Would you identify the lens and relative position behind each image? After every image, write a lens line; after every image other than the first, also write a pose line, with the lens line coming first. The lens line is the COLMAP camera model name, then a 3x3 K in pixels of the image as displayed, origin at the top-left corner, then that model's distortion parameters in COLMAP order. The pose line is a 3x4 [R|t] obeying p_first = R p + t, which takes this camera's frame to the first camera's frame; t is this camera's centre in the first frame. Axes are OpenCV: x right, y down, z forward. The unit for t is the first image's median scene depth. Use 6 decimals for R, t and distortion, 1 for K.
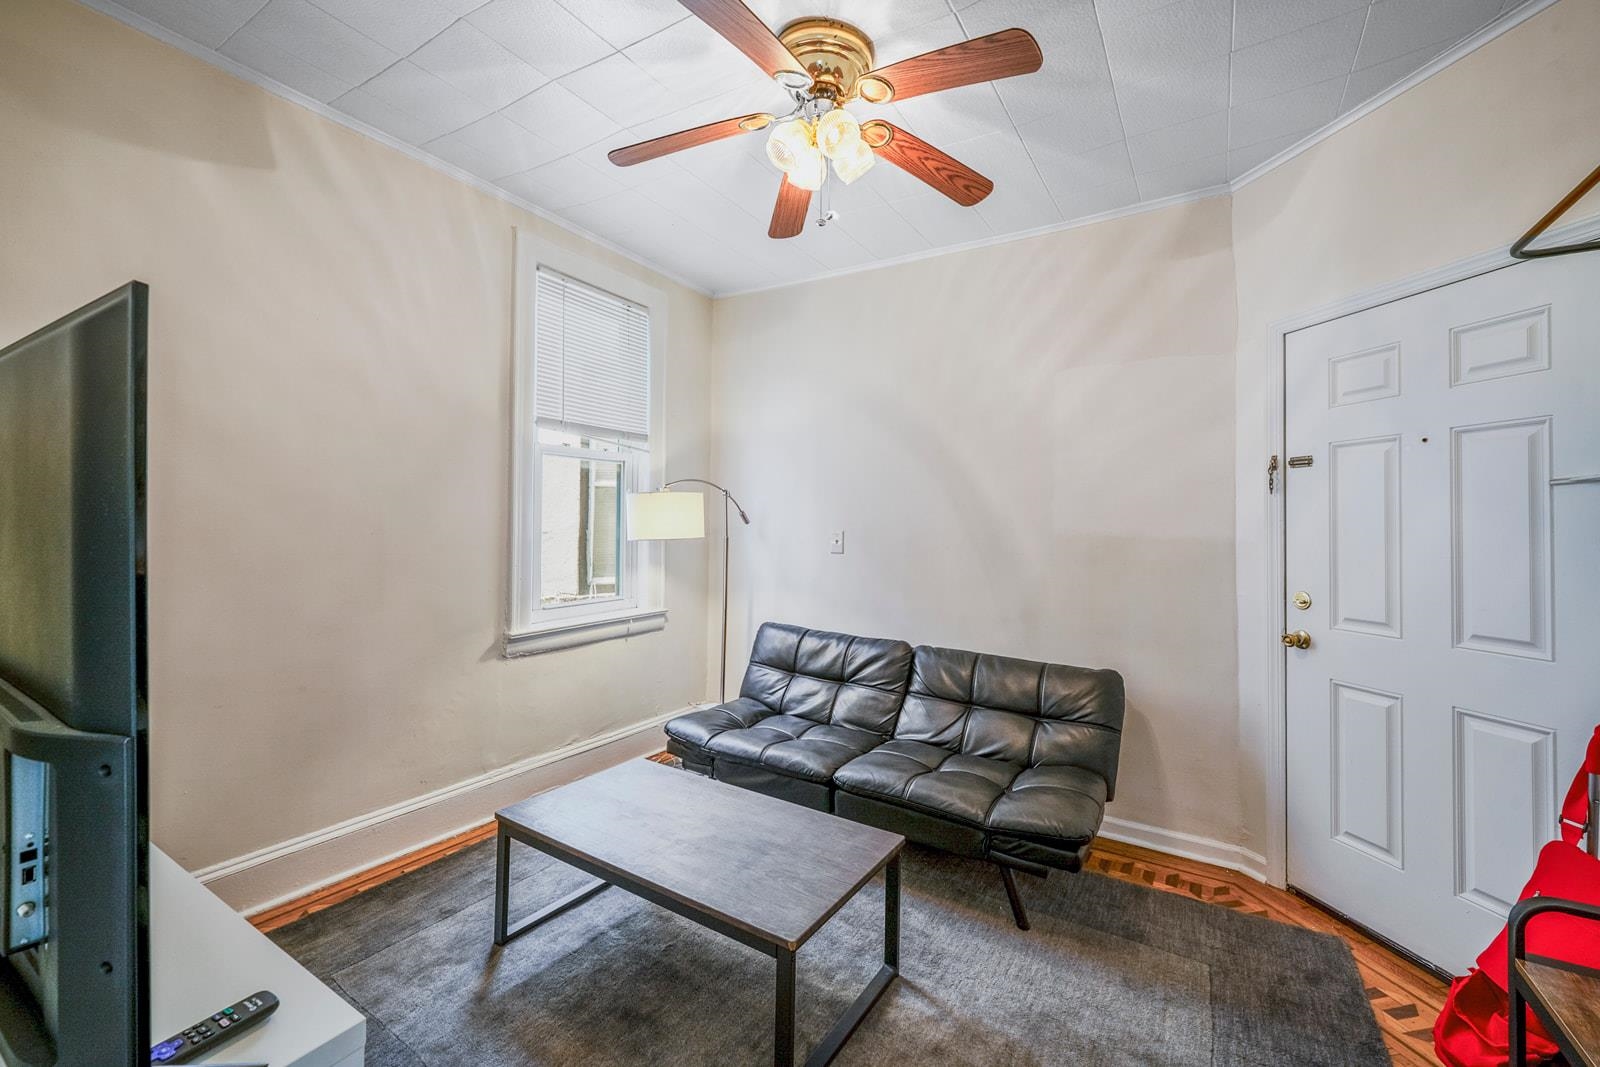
lens RADIAL K [[659.4, 0, 800.7], [0, 659.4, 512.5], [0, 0, 1]] dist [-0.000269, -0.000058]
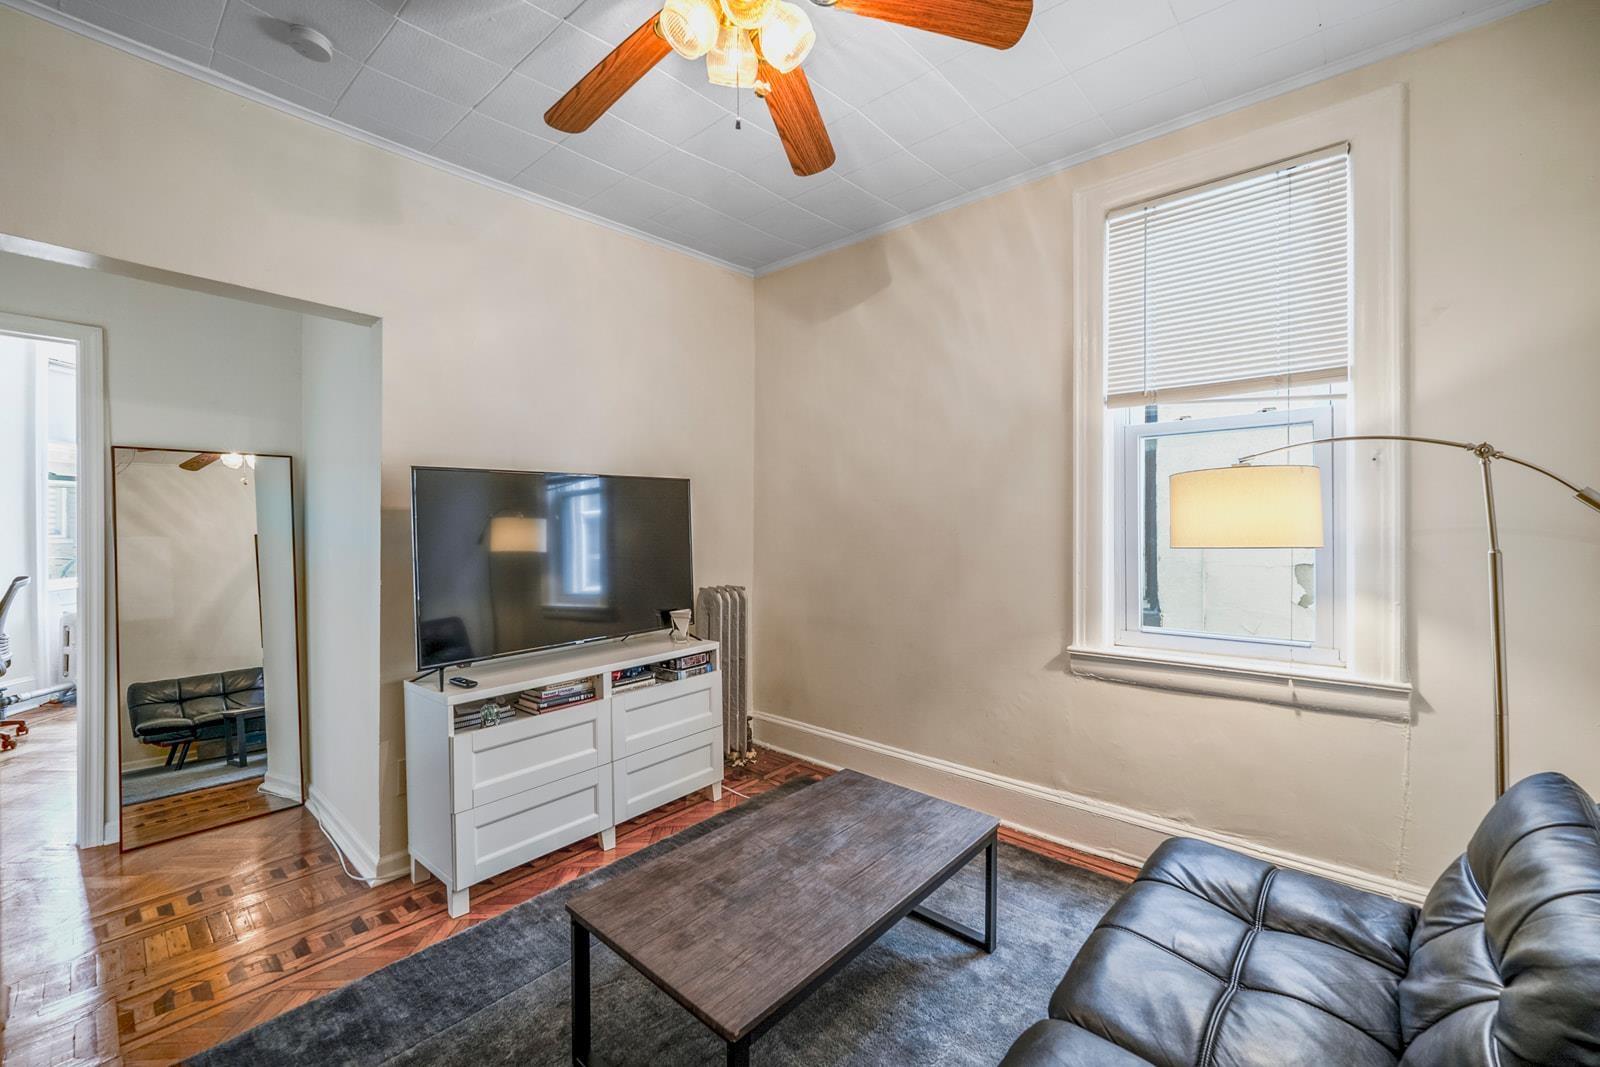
lens RADIAL K [[647.8, 0, 800.0], [0, 647.8, 533.5], [0, 0, 1]] dist [-0.000008, 0.000006]
pose [[-0.157436, -0.002199, -0.987527, 0.483684], [0.014076, 0.999891, -0.004471, 0.026556], [0.987429, -0.014605, -0.157388, 0.765718]]
